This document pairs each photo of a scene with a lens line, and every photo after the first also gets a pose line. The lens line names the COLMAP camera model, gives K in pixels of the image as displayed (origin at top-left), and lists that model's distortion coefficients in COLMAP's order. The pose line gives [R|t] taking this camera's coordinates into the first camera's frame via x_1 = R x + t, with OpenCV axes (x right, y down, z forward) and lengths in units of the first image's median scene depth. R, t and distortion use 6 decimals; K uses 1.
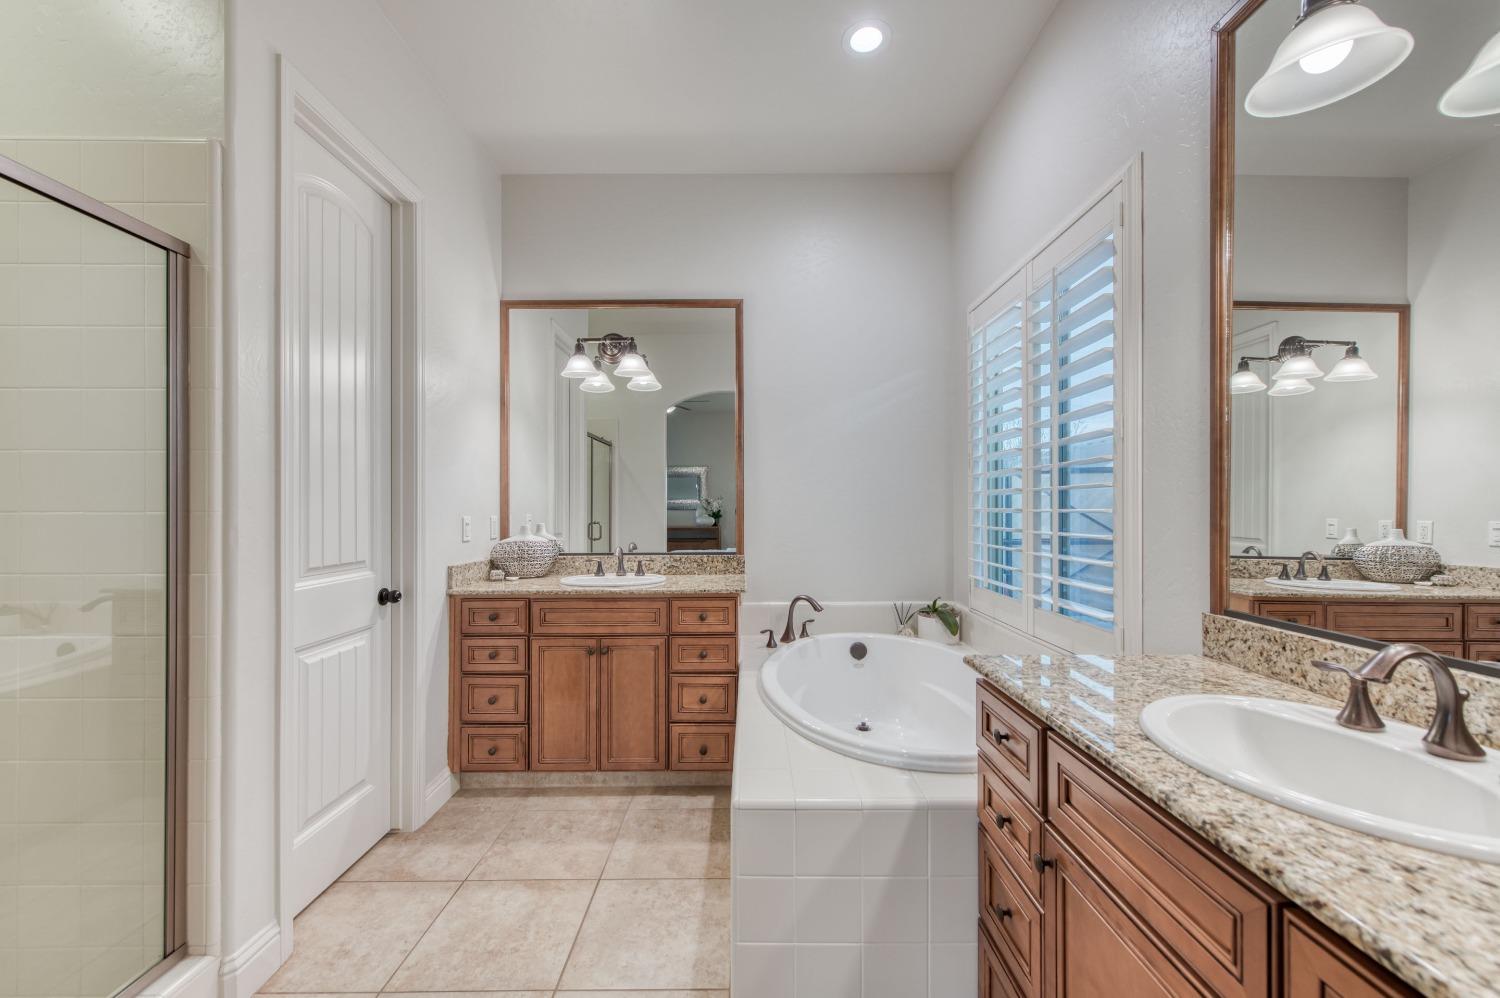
lens RADIAL K [[589.0, 0, 732.7], [0, 589.0, 503.7], [0, 0, 1]] dist [0.006796, -0.000868]
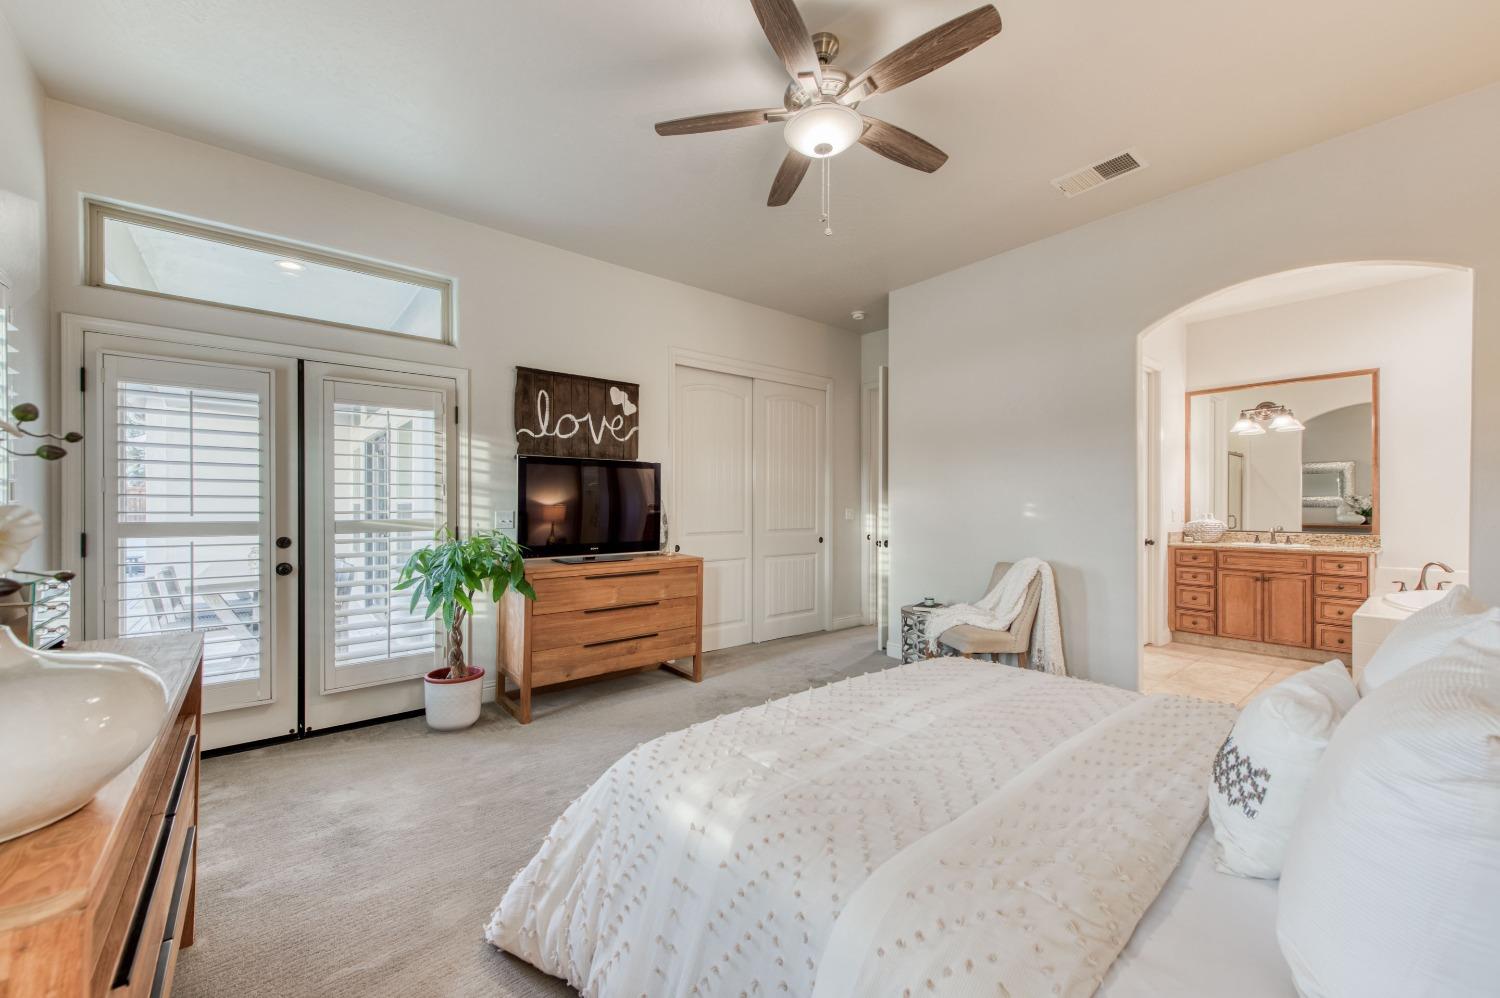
lens RADIAL K [[589.0, 0, 743.6], [0, 589.0, 505.3], [0, 0, 1]] dist [0.006796, -0.000868]
pose [[0.659590, 0.001388, -0.751624, 0.104608], [0.004116, 0.999977, 0.005459, -0.008128], [0.751614, -0.006694, 0.659569, -1.525668]]
